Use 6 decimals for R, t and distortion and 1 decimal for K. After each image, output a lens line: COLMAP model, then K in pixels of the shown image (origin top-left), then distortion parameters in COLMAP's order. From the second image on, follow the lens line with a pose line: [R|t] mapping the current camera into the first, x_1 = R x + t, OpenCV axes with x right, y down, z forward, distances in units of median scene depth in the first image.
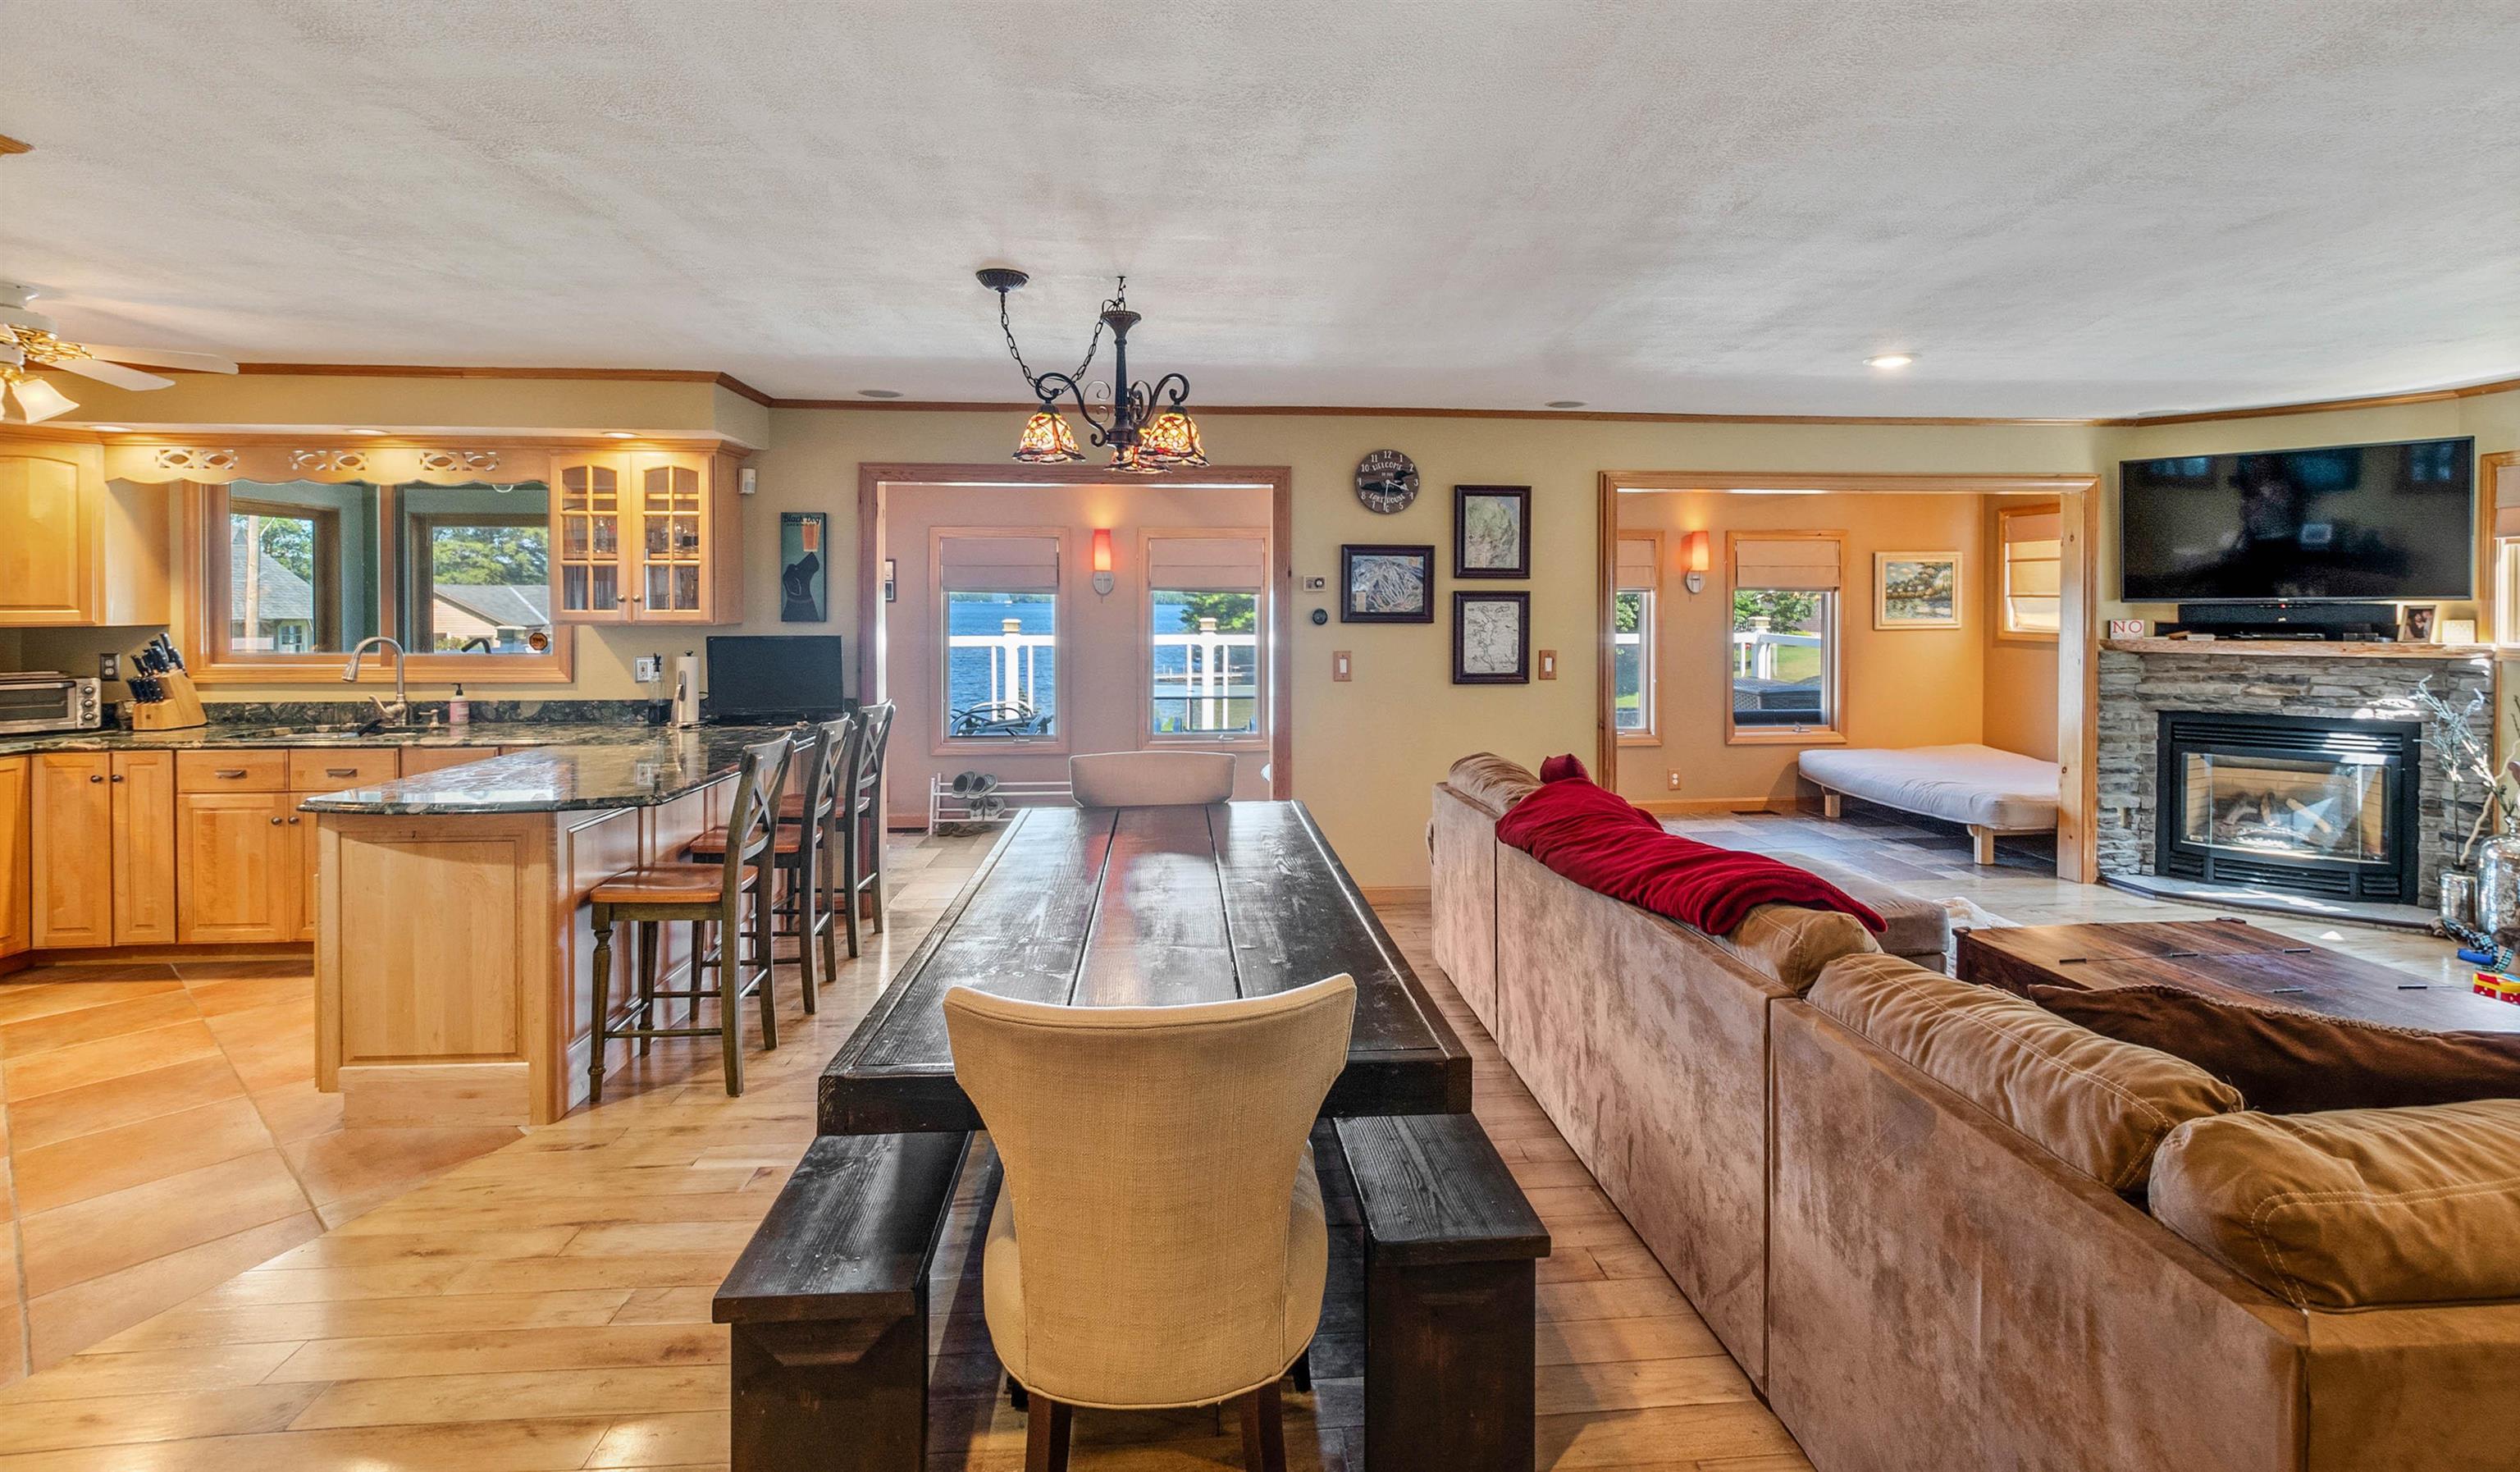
lens RADIAL K [[1126.1, 0, 1274.1], [0, 1126.1, 612.6], [0, 0, 1]] dist [-0.014983, 0.005297]
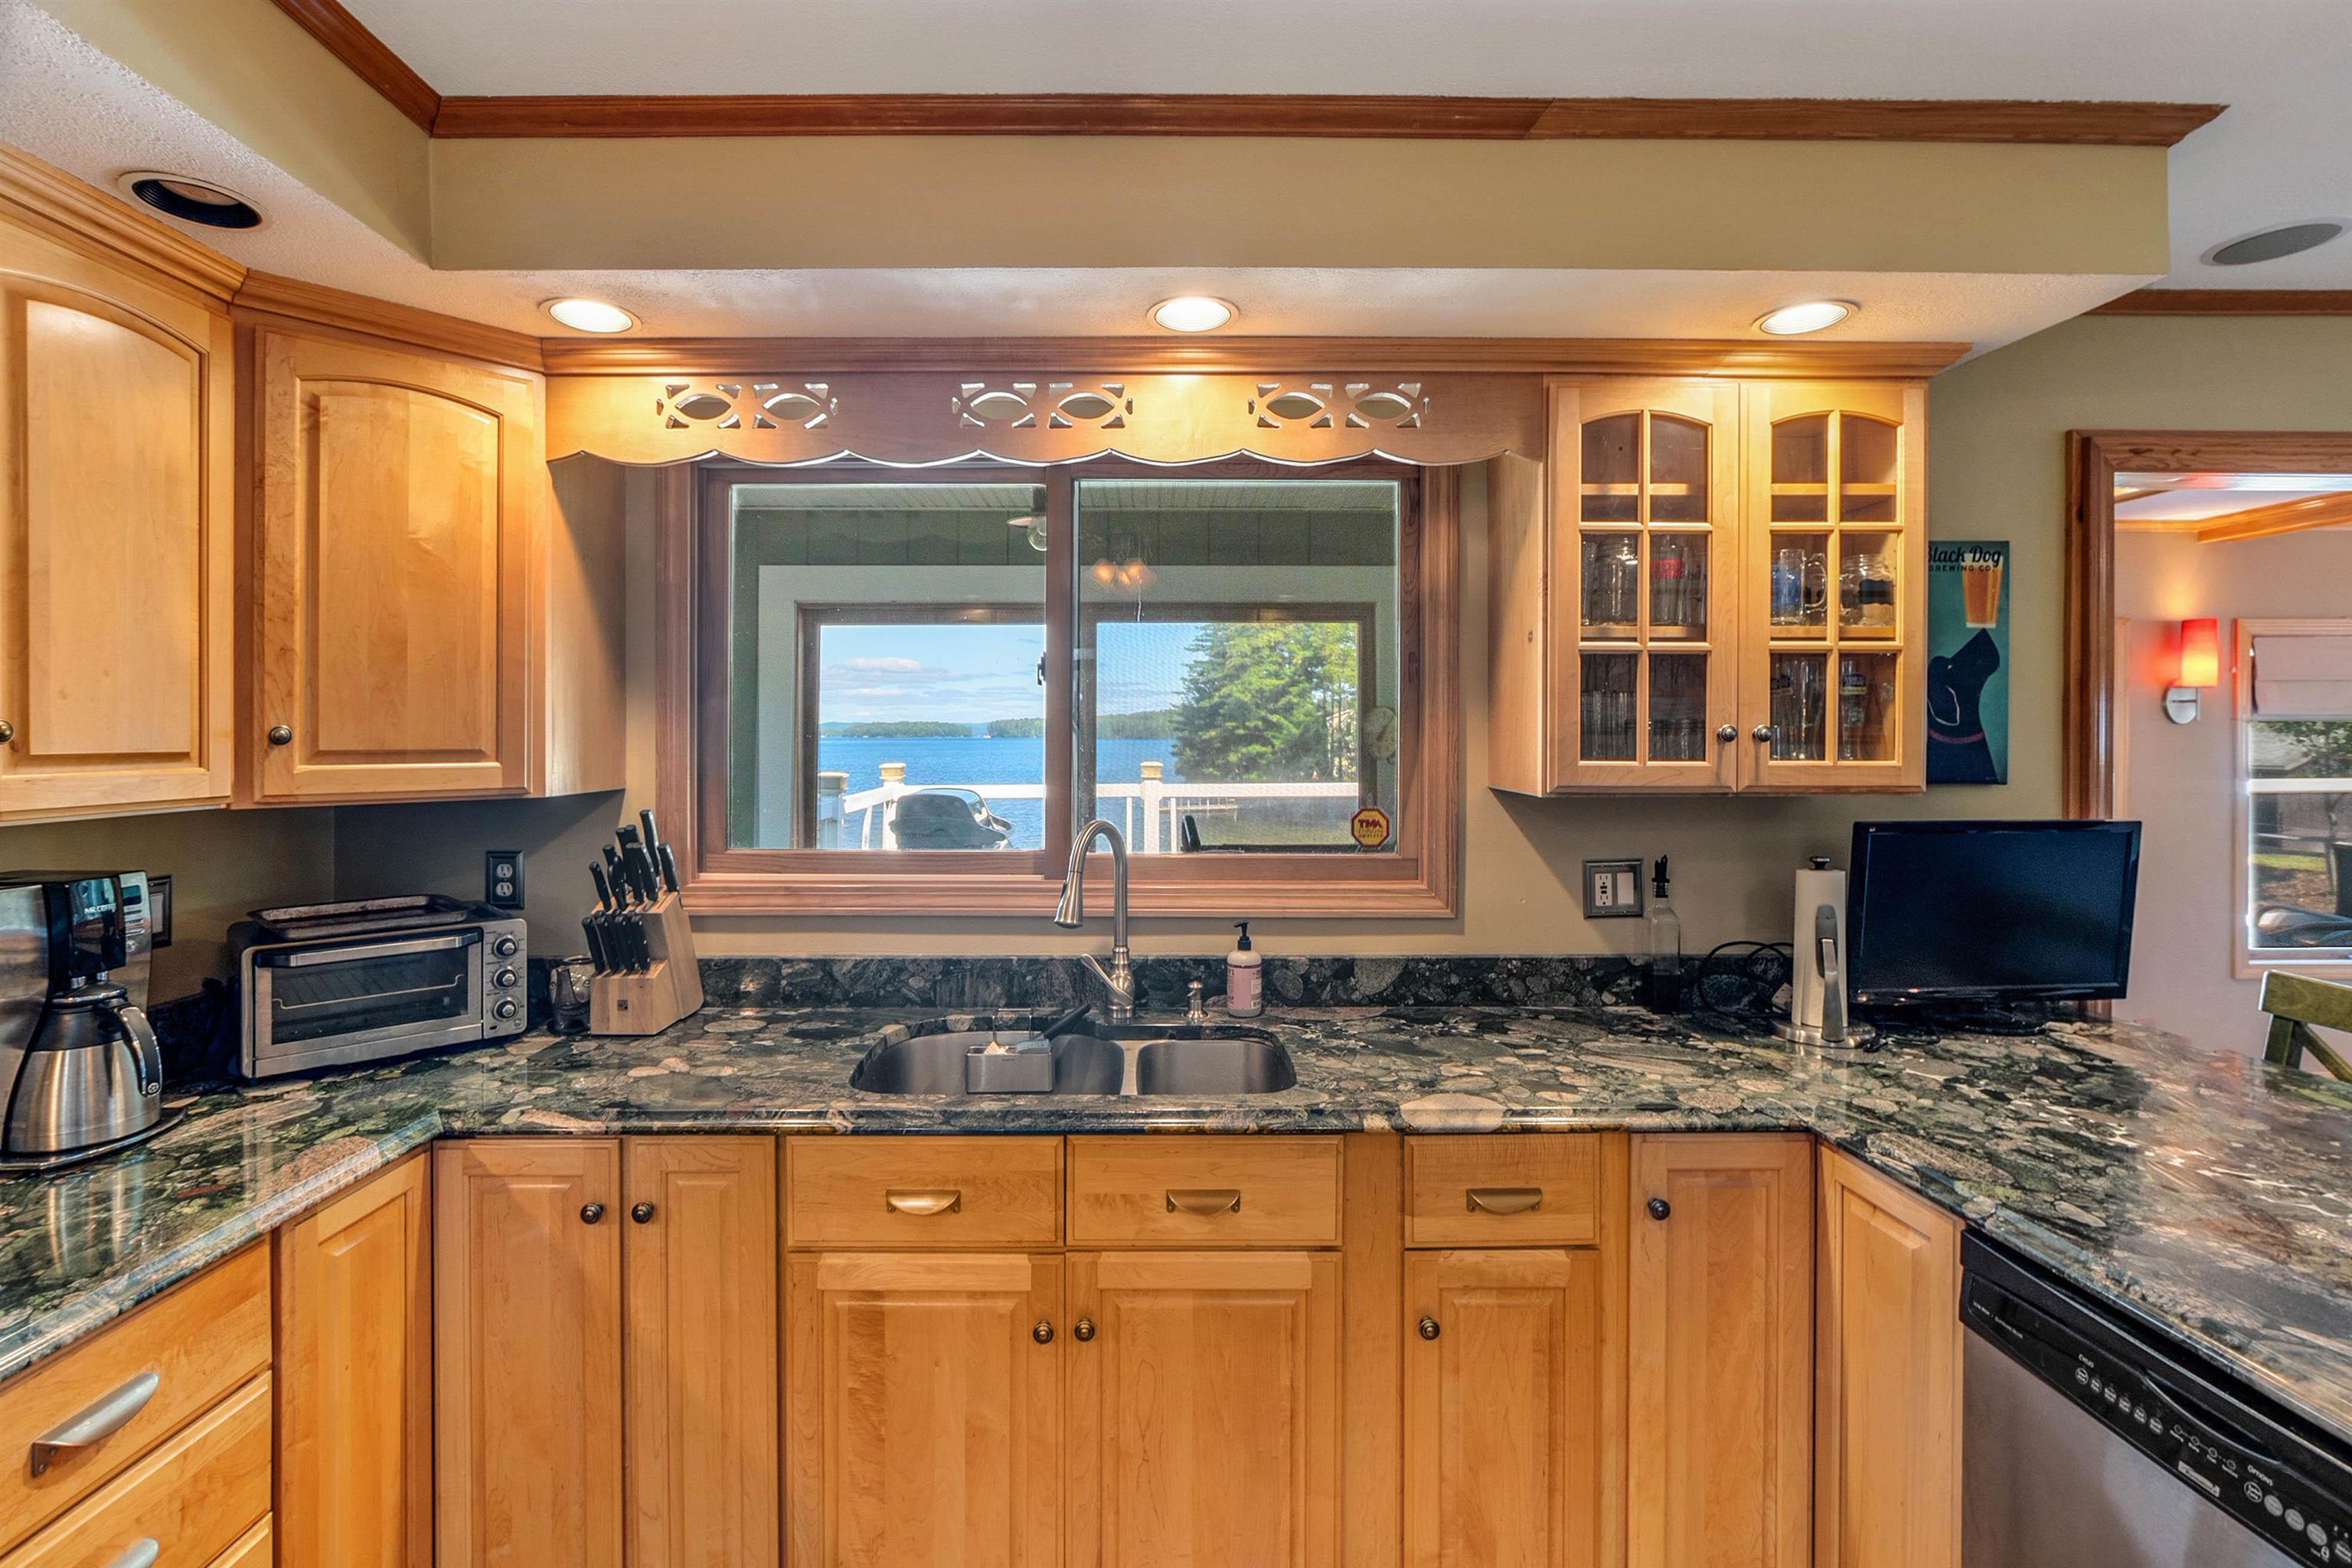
lens RADIAL K [[1078.1, 0, 1164.5], [0, 1078.1, 732.0], [0, 0, 1]] dist [-0.019652, 0.006577]
pose [[0.997108, -0.000633, -0.076000, -0.756764], [-0.000459, 0.999897, -0.014358, -0.007089], [0.076002, 0.014352, 0.997004, 0.589737]]
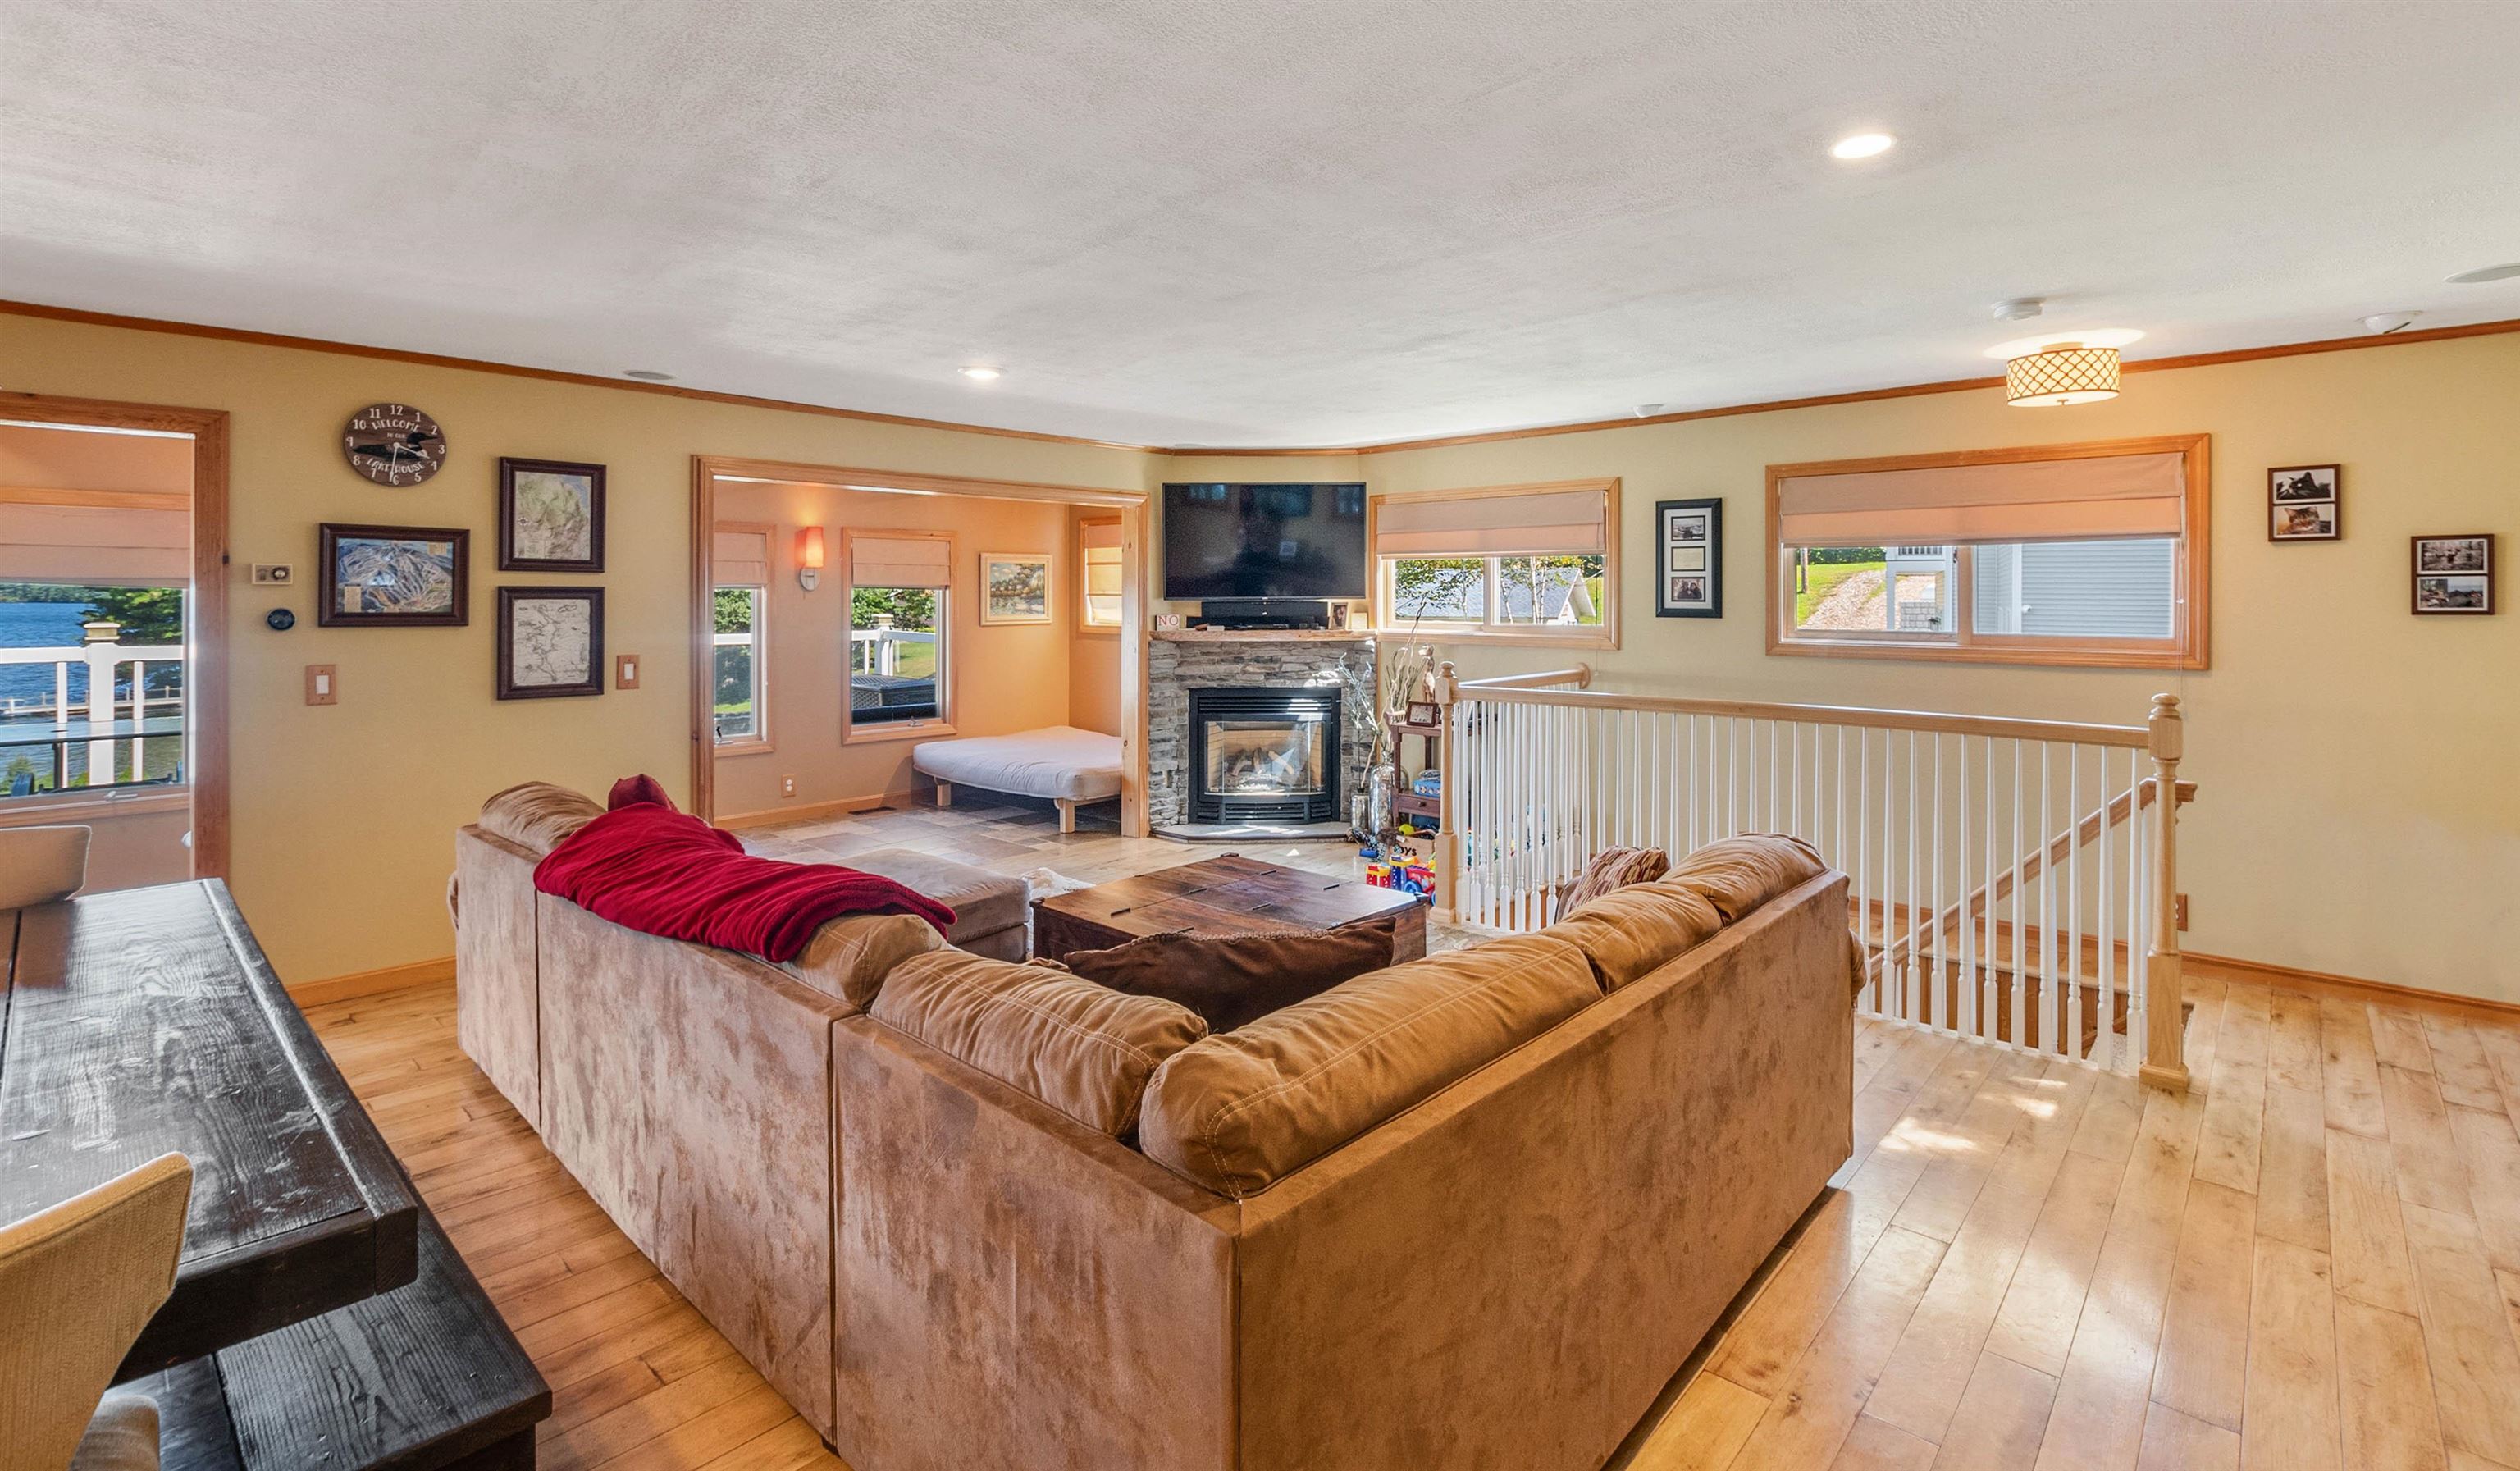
lens RADIAL K [[1126.0, 0, 1279.5], [0, 1126.0, 596.8], [0, 0, 1]] dist [-0.014983, 0.005297]
pose [[0.740362, 0.002149, 0.672205, 0.037951], [0.005915, 0.999935, -0.009712, -0.000269], [-0.672182, 0.011166, 0.740302, 0.020807]]
